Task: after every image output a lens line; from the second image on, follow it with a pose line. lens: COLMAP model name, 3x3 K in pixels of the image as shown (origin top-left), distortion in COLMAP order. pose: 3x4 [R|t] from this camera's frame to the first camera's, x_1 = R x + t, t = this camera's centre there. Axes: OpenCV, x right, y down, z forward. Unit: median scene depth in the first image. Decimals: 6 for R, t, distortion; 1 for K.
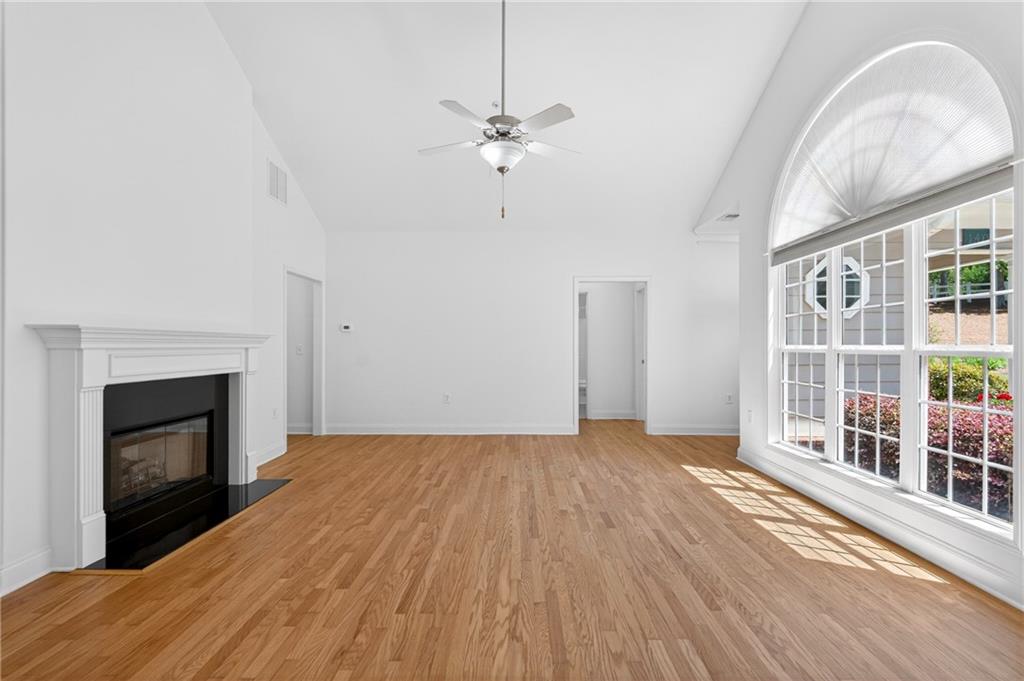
lens RADIAL K [[444.8, 0, 512.0], [0, 444.8, 340.5], [0, 0, 1]] dist [-0.001223, -0.000088]
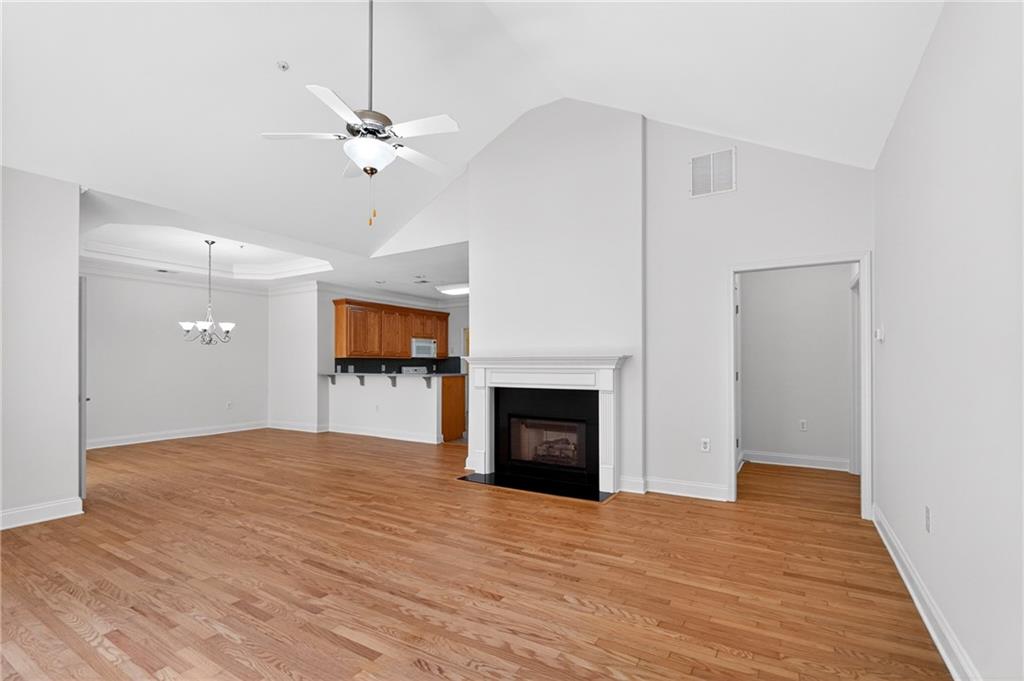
lens RADIAL K [[467.8, 0, 512.0], [0, 467.8, 340.5], [0, 0, 1]] dist [-0.011701, -0.000225]
pose [[-0.501329, -0.039128, -0.864371, 0.700703], [0.012448, 0.998547, -0.052422, 0.008111], [0.865167, -0.037040, -0.500114, 1.832635]]
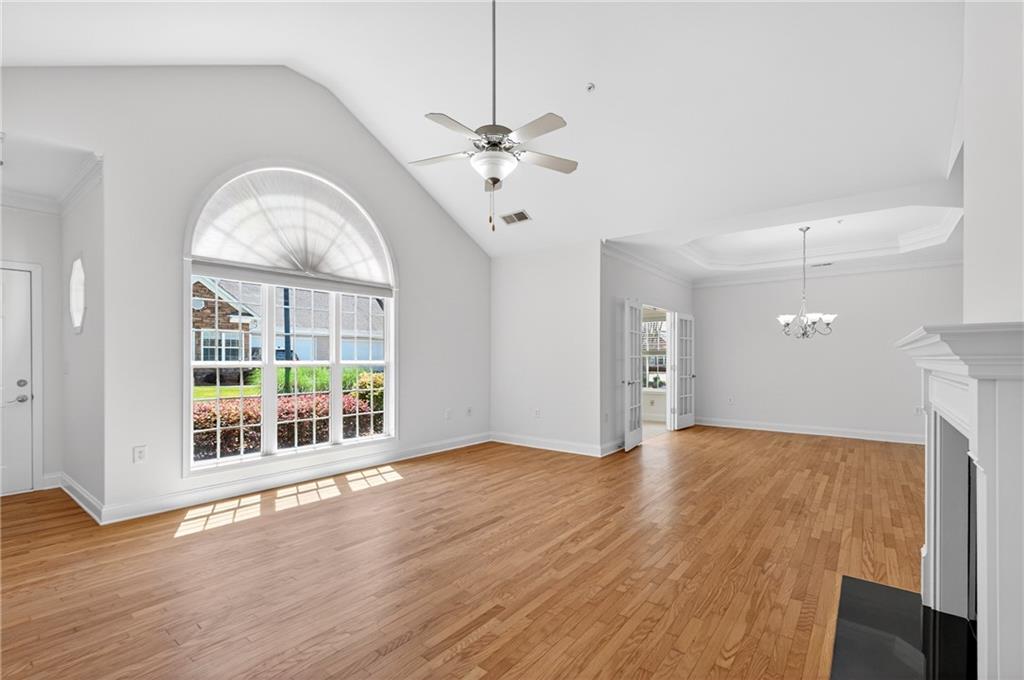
lens RADIAL K [[455.4, 0, 512.0], [0, 455.4, 340.0], [0, 0, 1]] dist [0.001206, -0.000051]
pose [[-0.797639, 0.024361, 0.602642, -0.701765], [-0.007163, 0.998731, -0.049853, 0.014368], [-0.603092, -0.044081, -0.796453, 1.896100]]
